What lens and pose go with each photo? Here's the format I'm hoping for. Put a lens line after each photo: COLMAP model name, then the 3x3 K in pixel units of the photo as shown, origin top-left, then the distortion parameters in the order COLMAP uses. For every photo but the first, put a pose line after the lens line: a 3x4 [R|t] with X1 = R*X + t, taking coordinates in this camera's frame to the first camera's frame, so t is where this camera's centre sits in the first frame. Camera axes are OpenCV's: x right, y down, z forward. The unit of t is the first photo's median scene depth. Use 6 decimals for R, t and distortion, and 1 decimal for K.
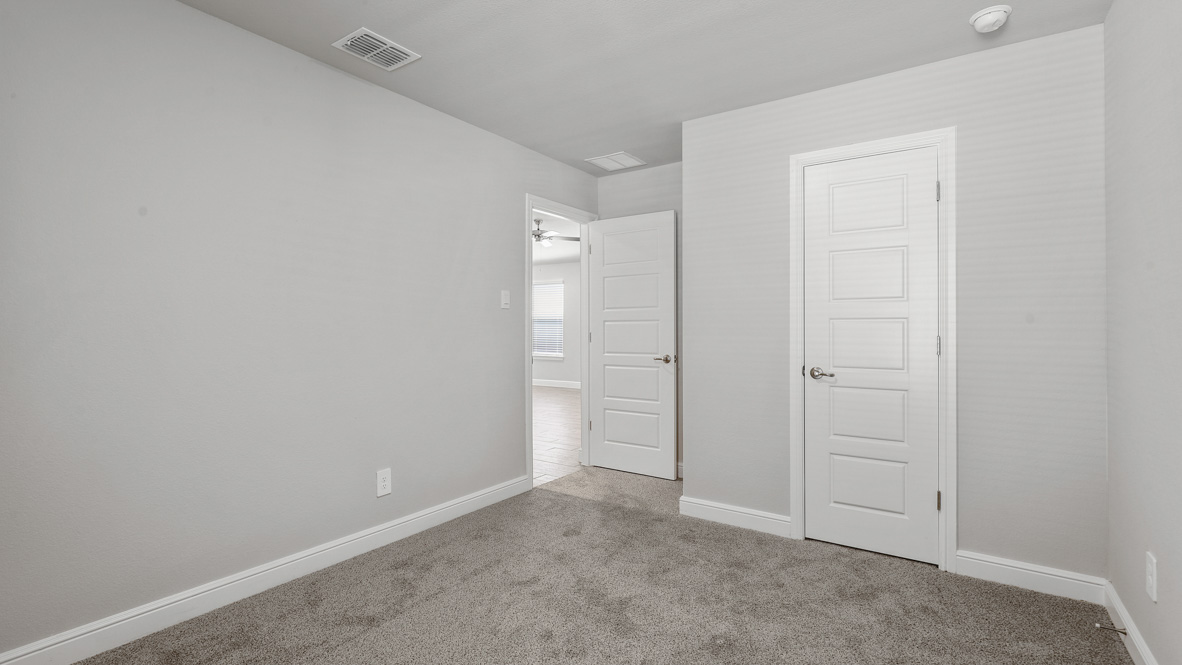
lens RADIAL K [[538.3, 0, 591.0], [0, 538.3, 332.5], [0, 0, 1]] dist [0.000948, -0.000168]
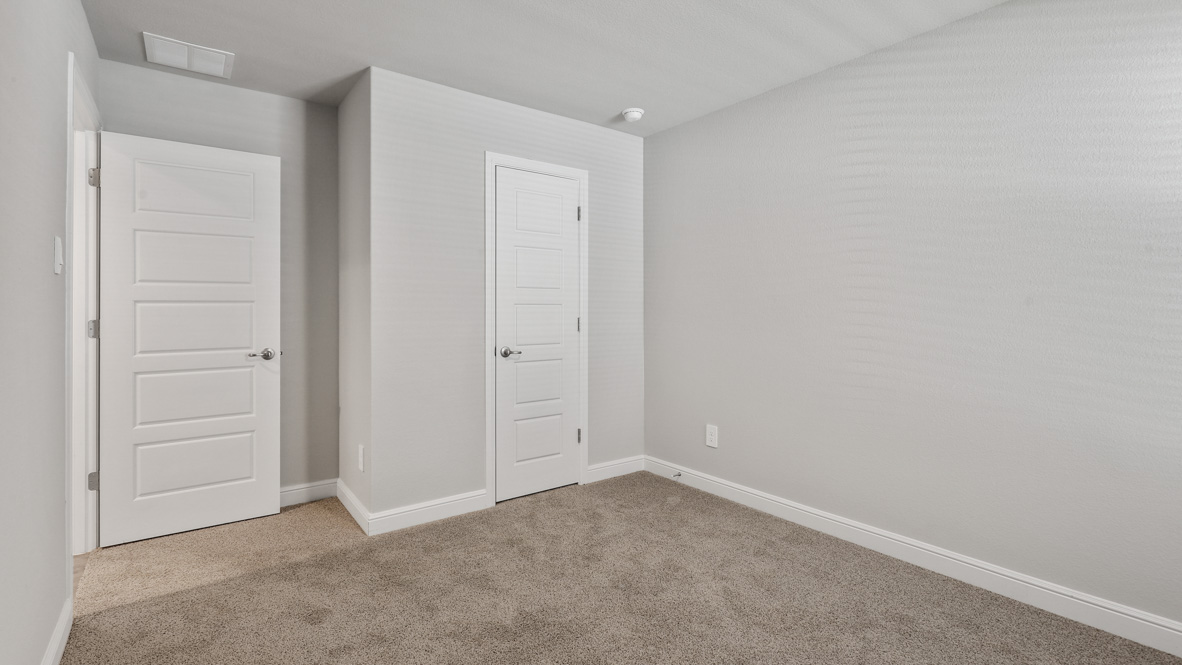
lens RADIAL K [[539.0, 0, 590.9], [0, 539.0, 310.8], [0, 0, 1]] dist [-0.000360, -0.000334]
pose [[0.311323, -0.004791, 0.950292, -0.587181], [0.006757, 0.999973, 0.002827, -0.012785], [-0.950280, 0.005541, 0.311347, 0.470874]]
